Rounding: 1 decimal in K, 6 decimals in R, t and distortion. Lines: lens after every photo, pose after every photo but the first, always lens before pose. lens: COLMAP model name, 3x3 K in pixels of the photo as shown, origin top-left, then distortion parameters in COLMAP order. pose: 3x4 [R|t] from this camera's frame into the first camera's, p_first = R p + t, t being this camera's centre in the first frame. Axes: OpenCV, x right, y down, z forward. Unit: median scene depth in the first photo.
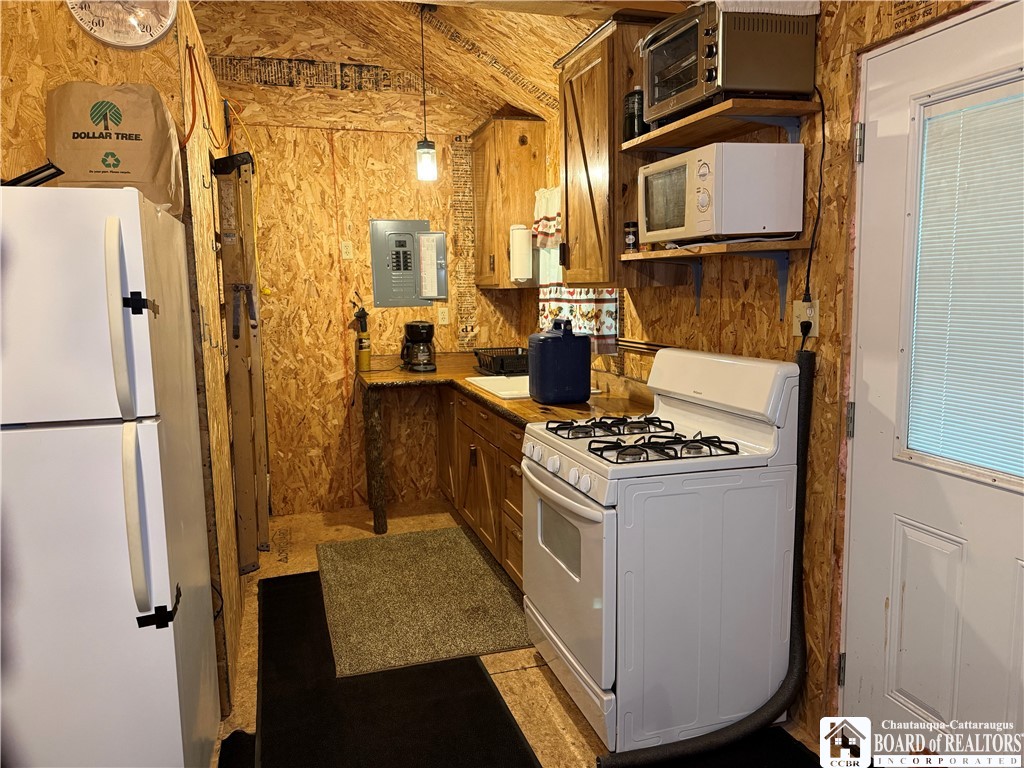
lens RADIAL K [[722.3, 0, 515.0], [0, 722.3, 388.2], [0, 0, 1]] dist [0.022919, -0.028403]
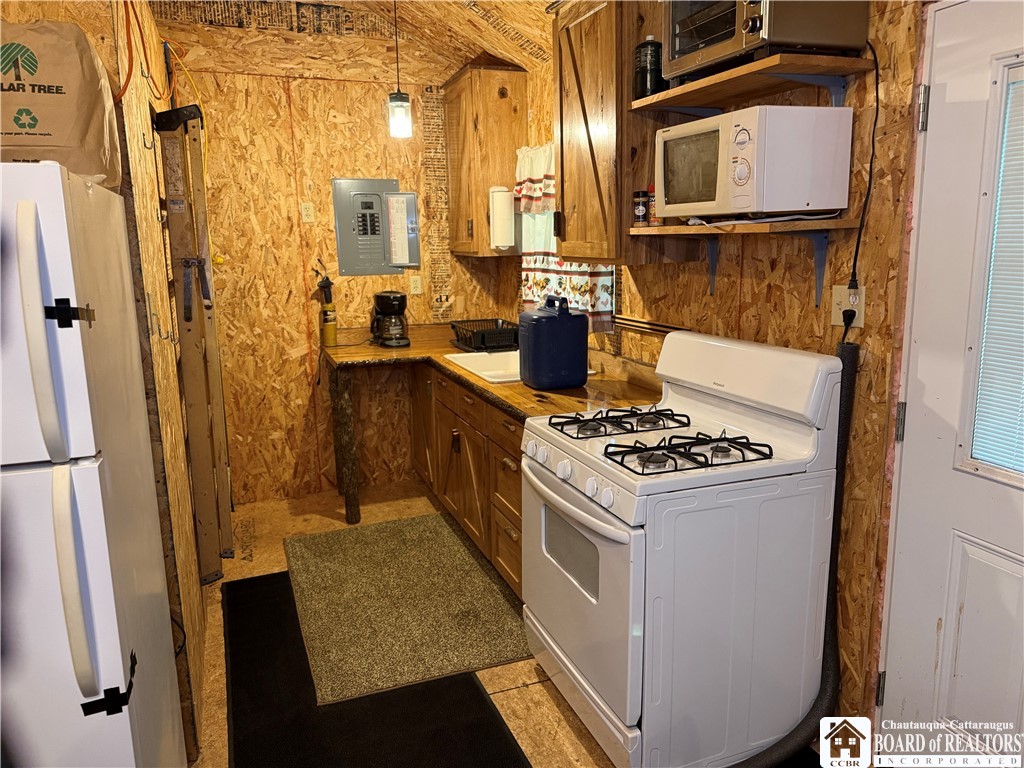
lens RADIAL K [[722.3, 0, 520.9], [0, 722.3, 377.6], [0, 0, 1]] dist [0.022919, -0.028403]
pose [[0.997528, -0.012484, 0.069158, -0.051648], [0.008990, 0.998678, 0.050617, -0.046649], [-0.069699, -0.049870, 0.996321, 0.109662]]
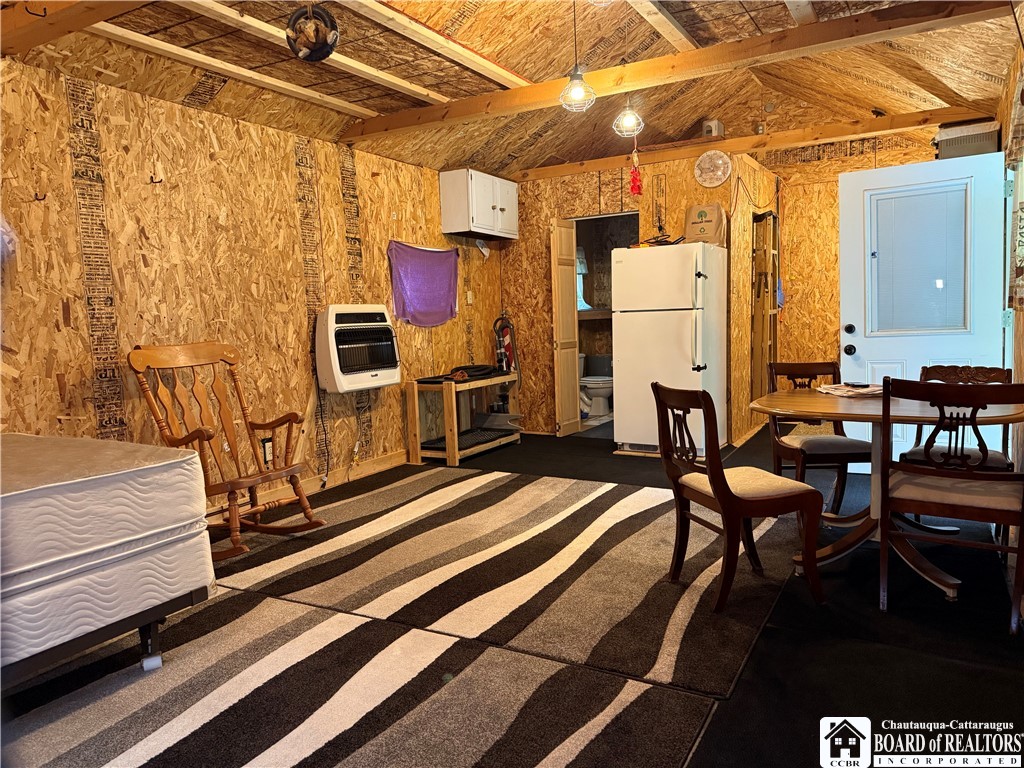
lens RADIAL K [[722.3, 0, 508.0], [0, 722.3, 393.2], [0, 0, 1]] dist [0.022919, -0.028403]
pose [[0.670077, 0.078983, -0.738077, 0.830615], [-0.078911, 0.996268, 0.034971, 0.225347], [0.738085, 0.034809, 0.673809, -1.128725]]
